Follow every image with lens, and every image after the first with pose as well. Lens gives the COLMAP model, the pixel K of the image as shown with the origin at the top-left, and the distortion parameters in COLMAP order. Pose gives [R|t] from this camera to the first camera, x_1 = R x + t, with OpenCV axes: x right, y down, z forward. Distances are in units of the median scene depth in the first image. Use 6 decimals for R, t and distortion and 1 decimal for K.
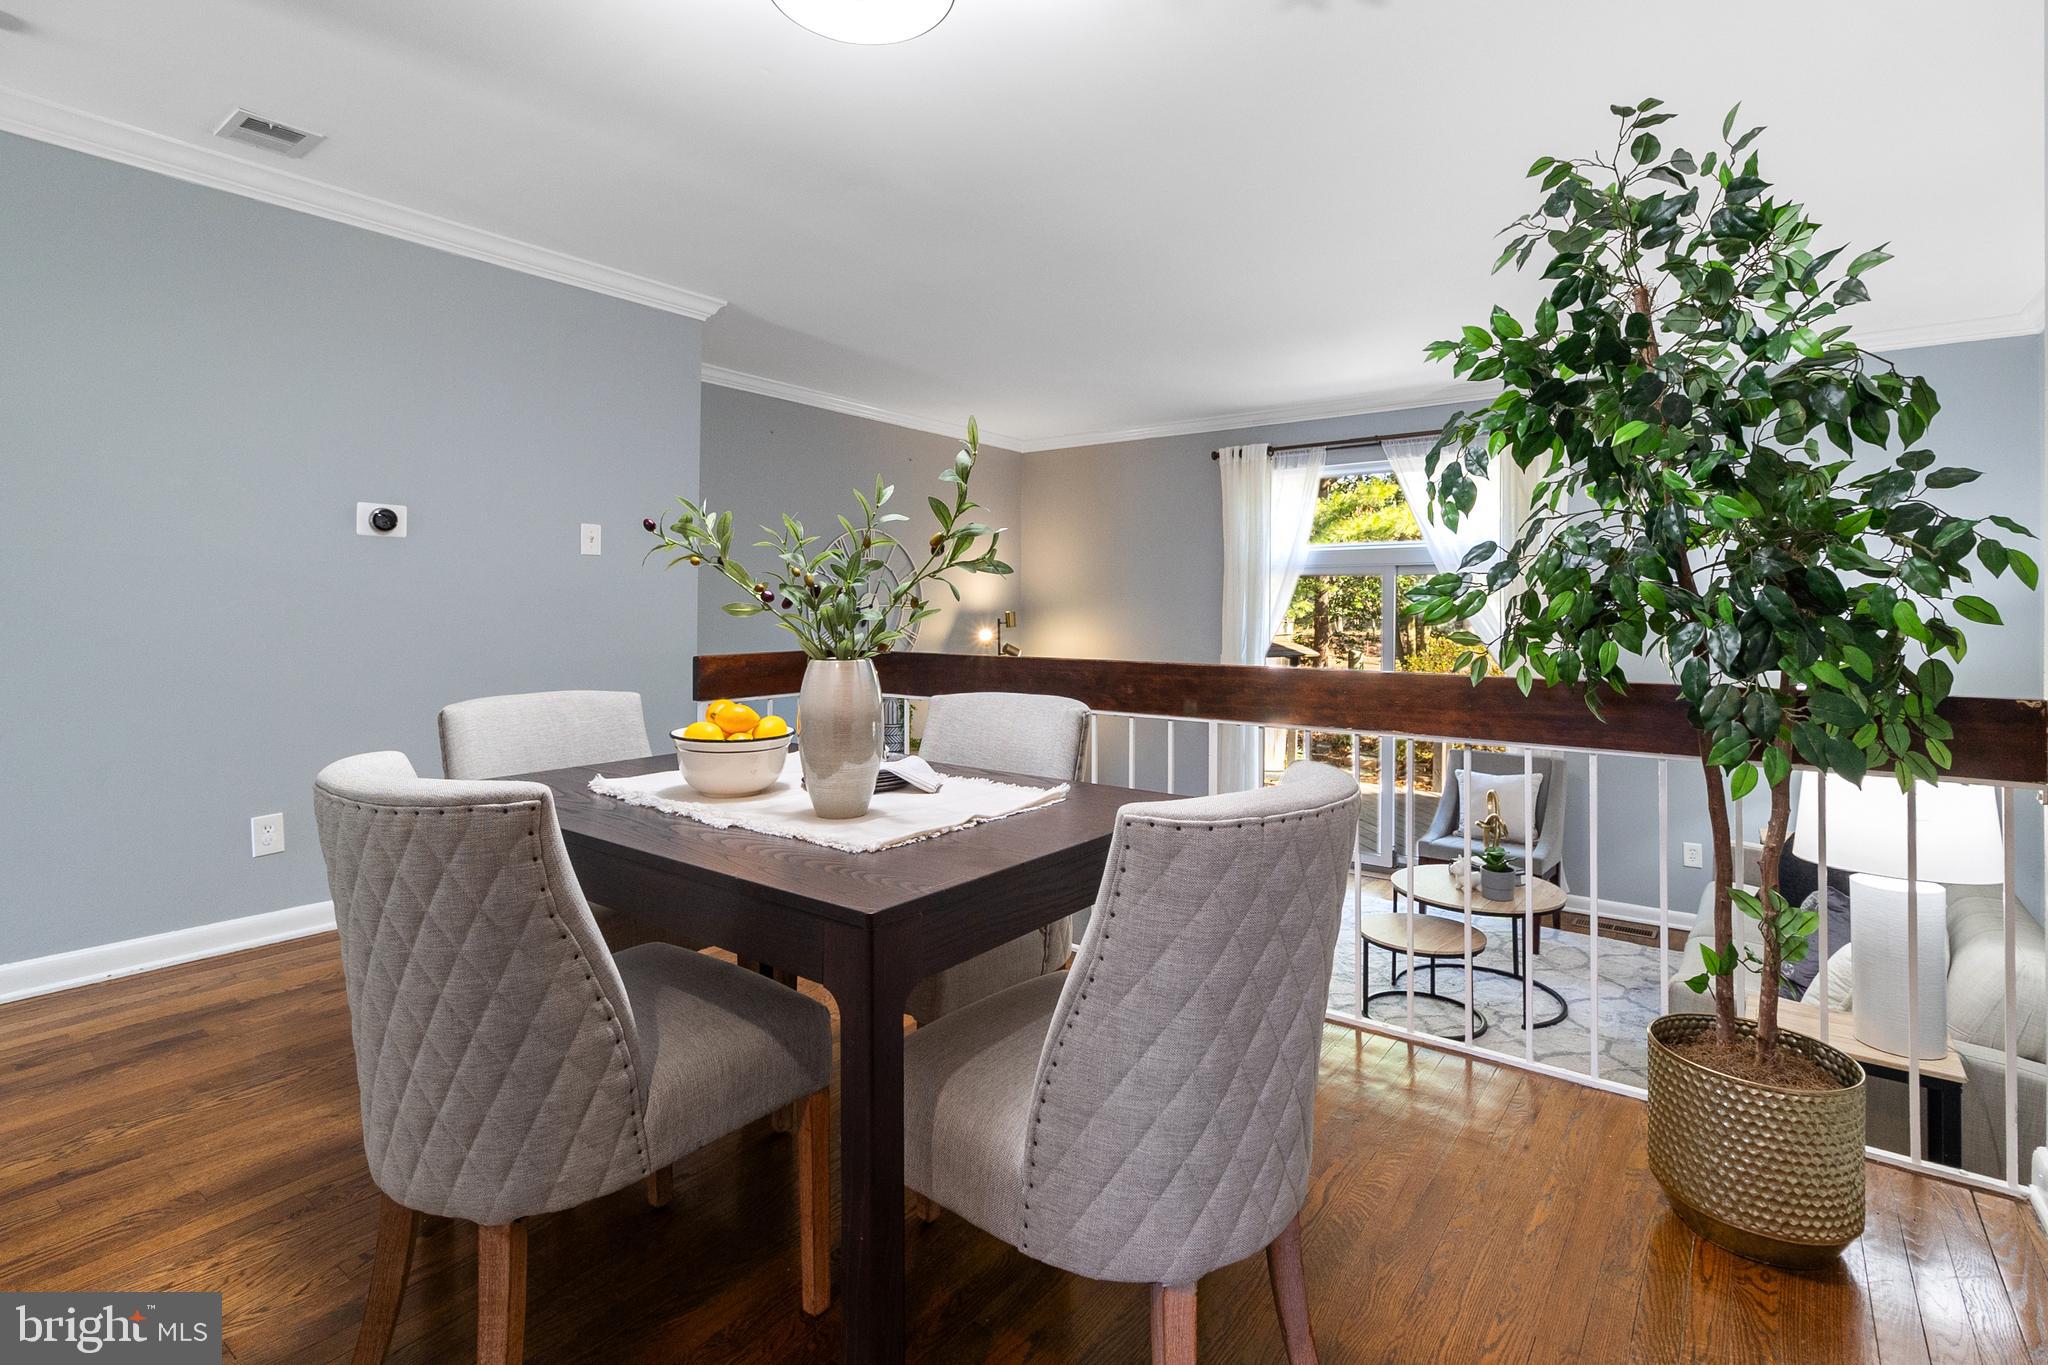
lens RADIAL K [[983.2, 0, 1028.8], [0, 983.2, 608.5], [0, 0, 1]] dist [0.000850, 0.000301]
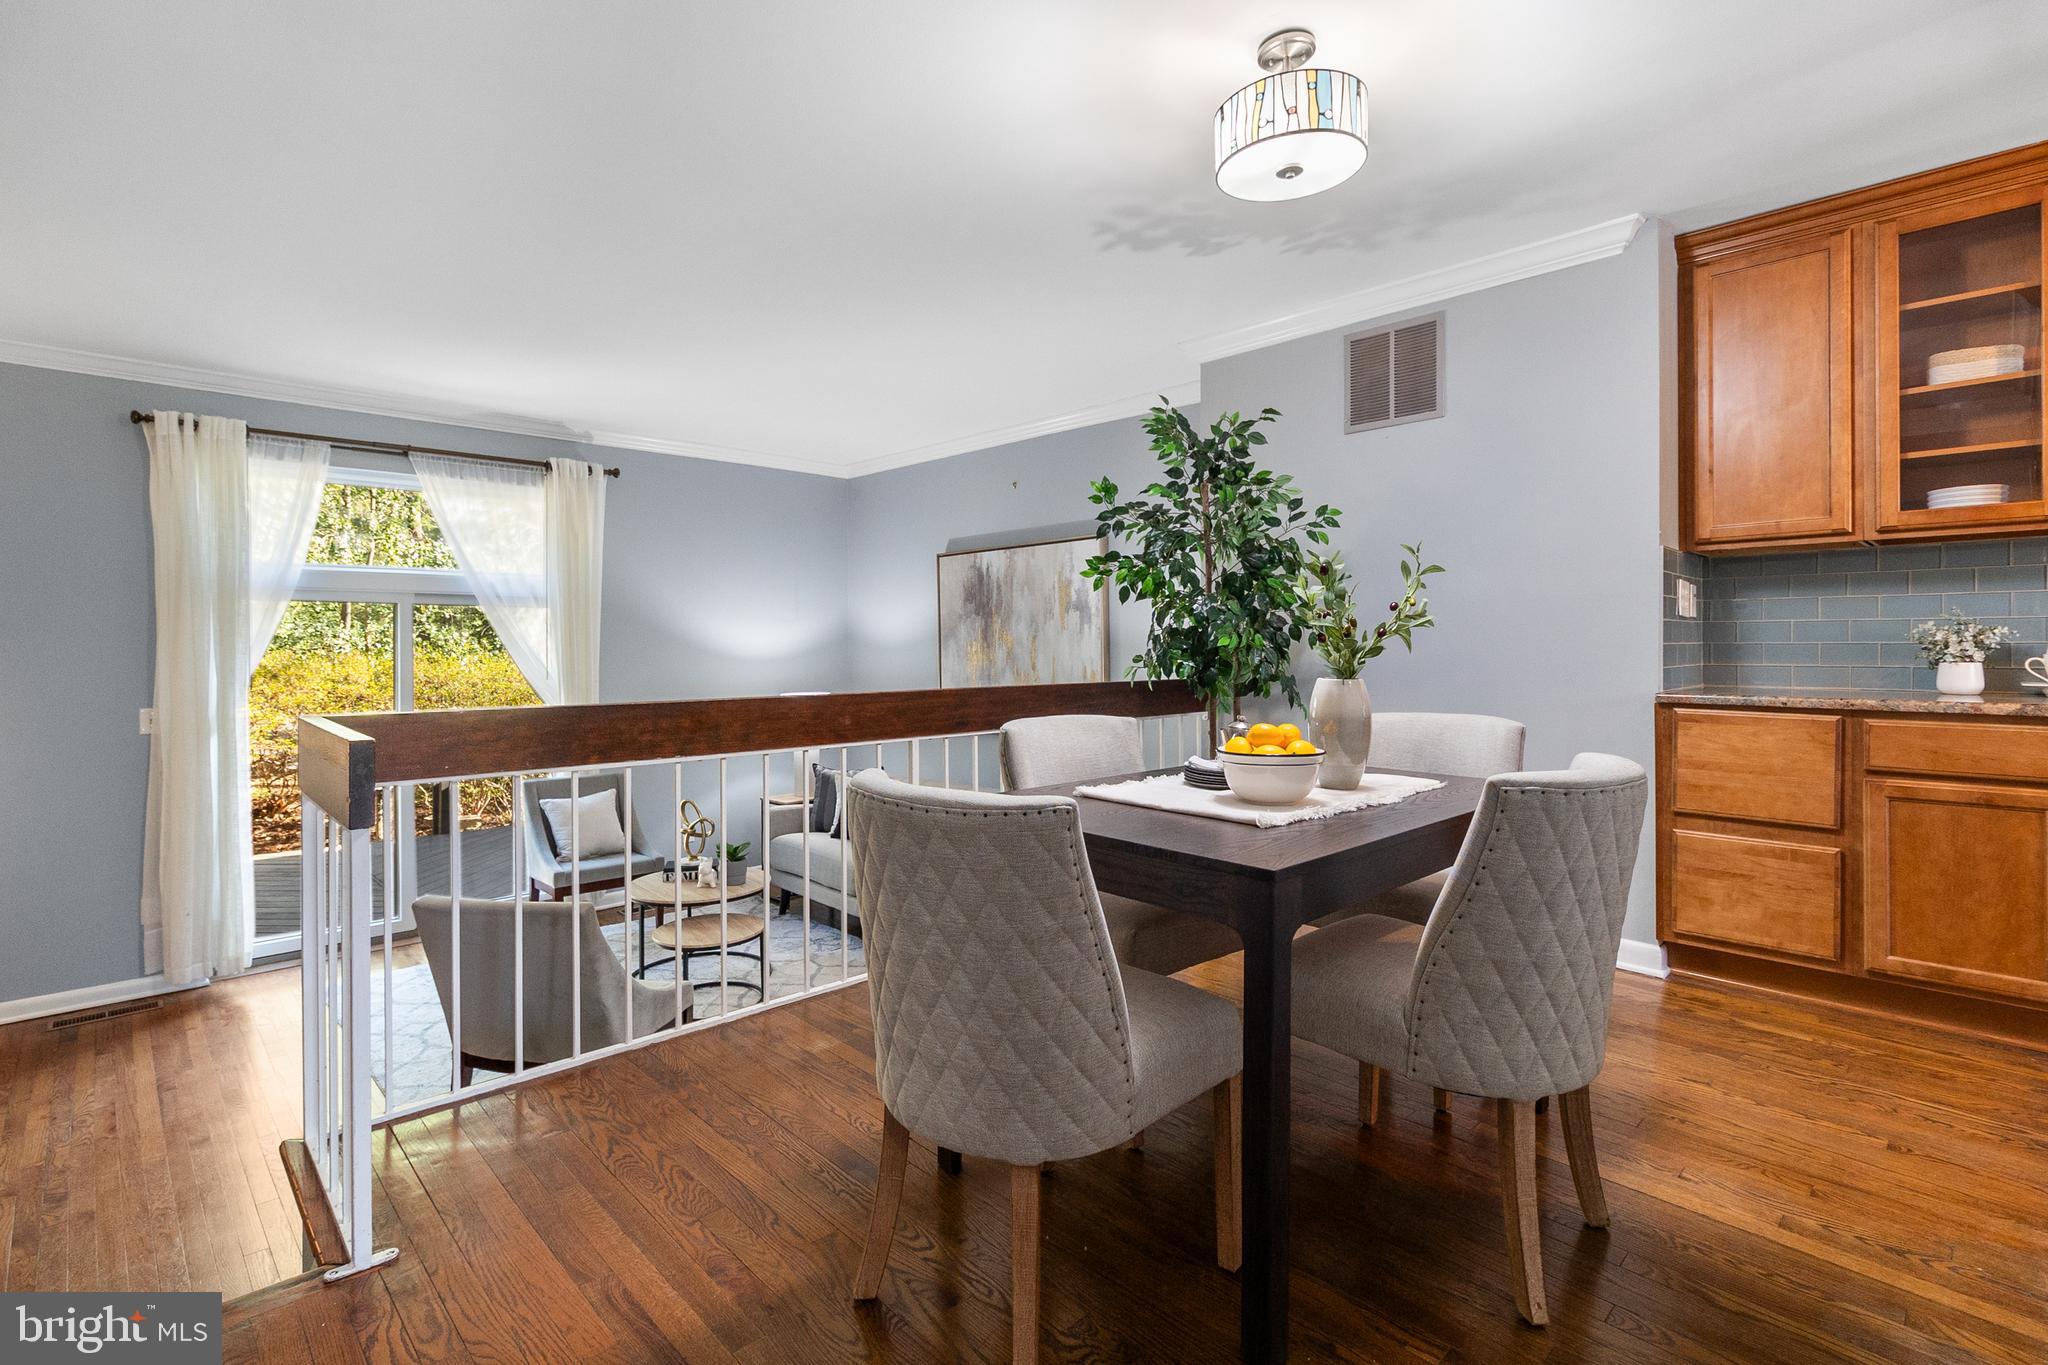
lens RADIAL K [[977.7, 0, 1026.4], [0, 977.7, 649.2], [0, 0, 1]] dist [0.001206, 0.000071]
pose [[0.155753, -0.011007, 0.987735, -0.456145], [-0.000817, 0.999936, 0.011271, -0.002790], [-0.987796, -0.002562, 0.155734, 0.330733]]
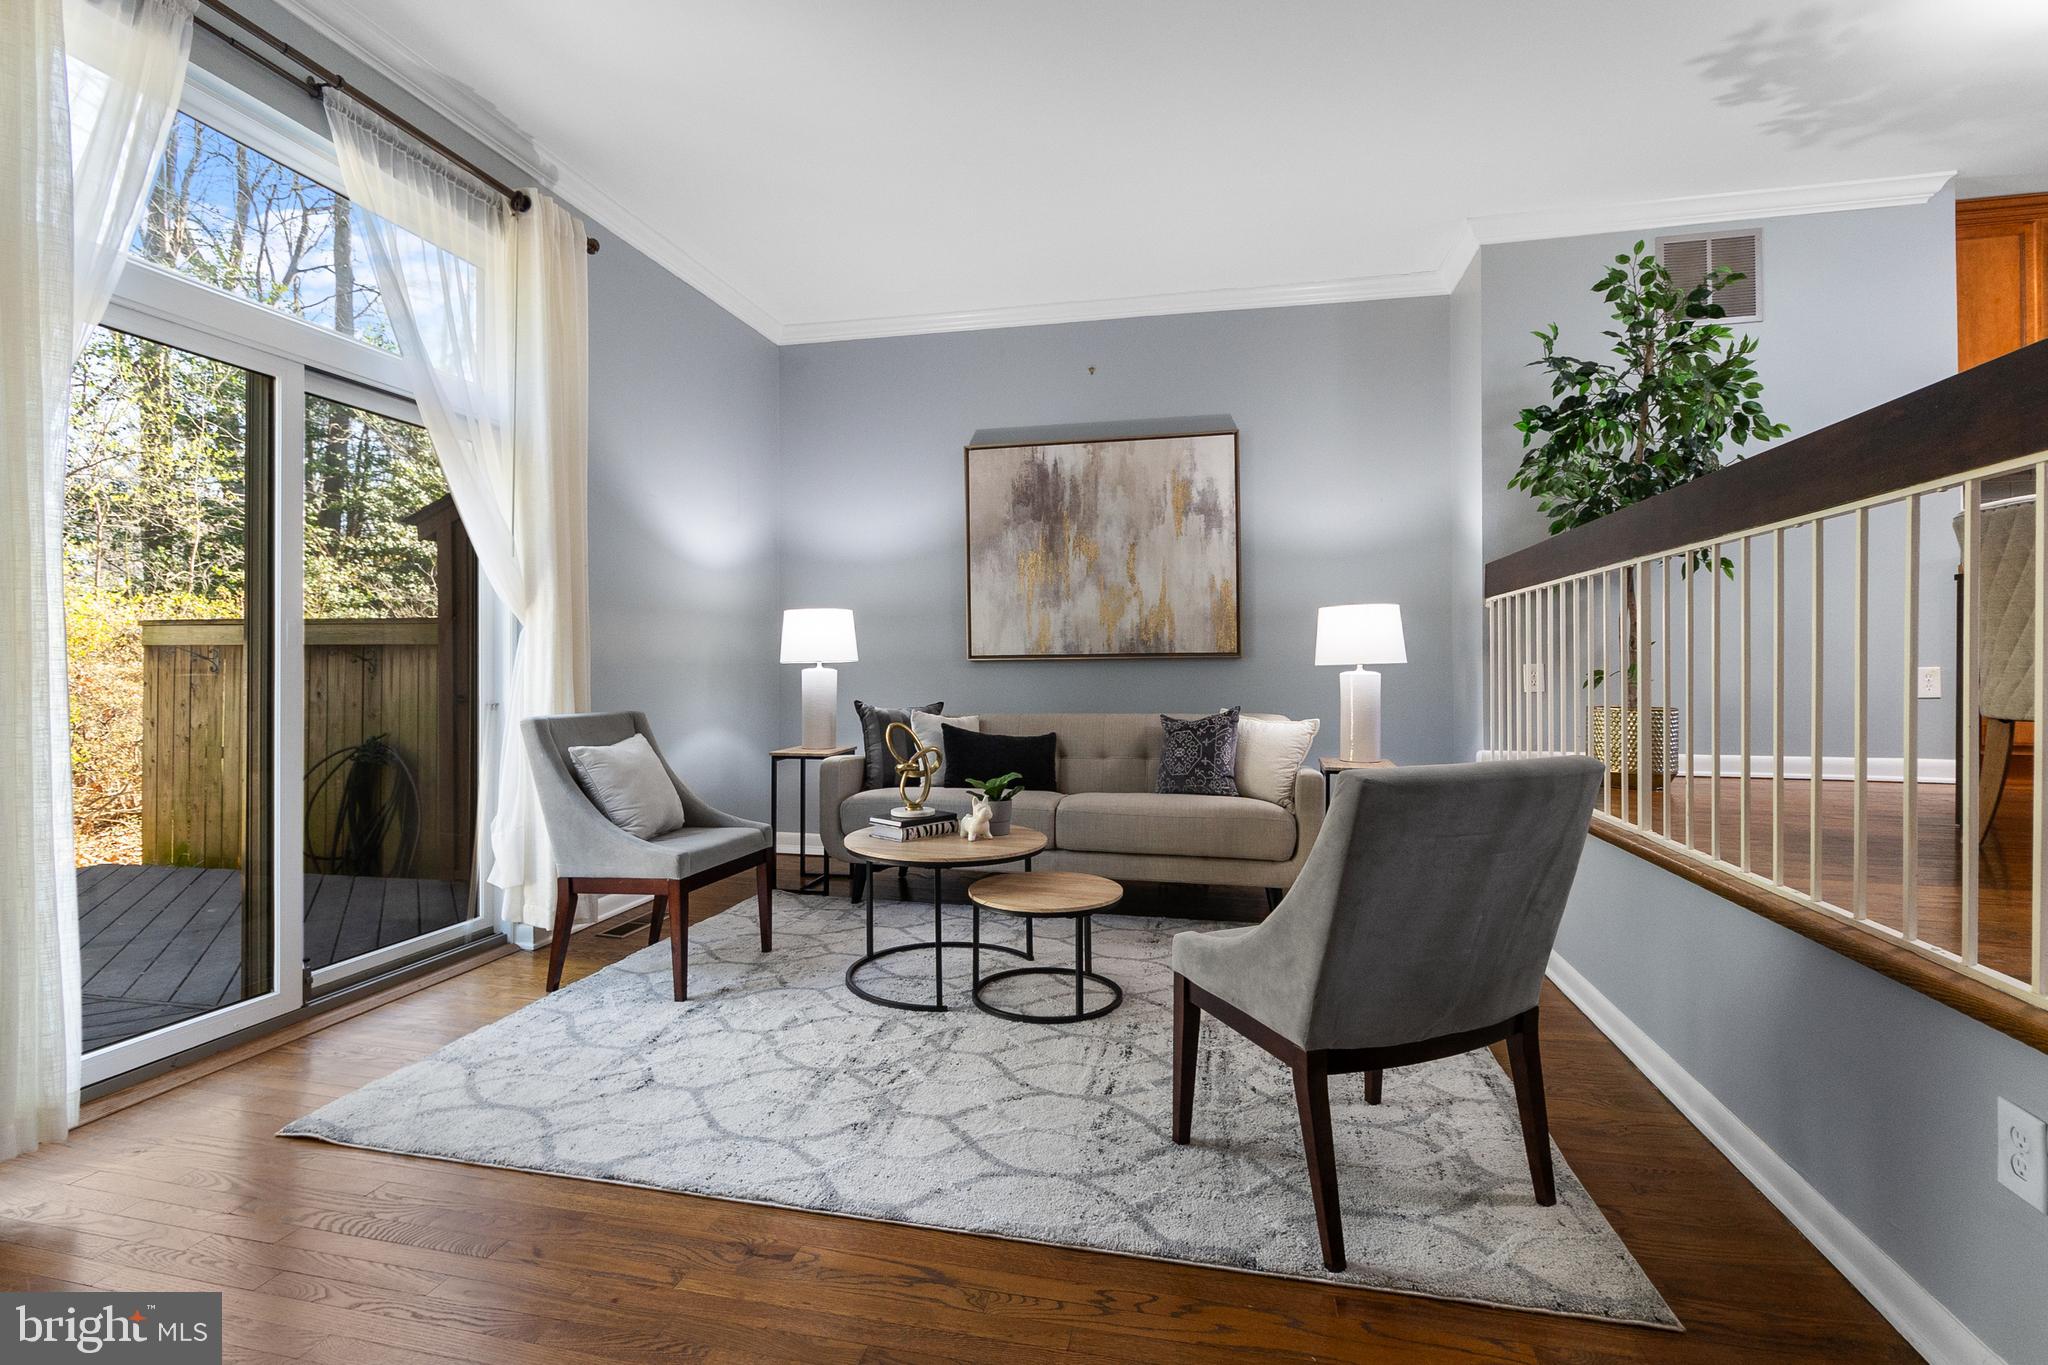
lens RADIAL K [[967.8, 0, 1020.9], [0, 967.8, 657.8], [0, 0, 1]] dist [0.002435, 0.000940]
pose [[-0.411072, -0.002661, 0.911599, -0.208631], [-0.006432, 0.999979, 0.000018, 0.100979], [-0.911580, -0.005856, -0.411081, 0.942849]]
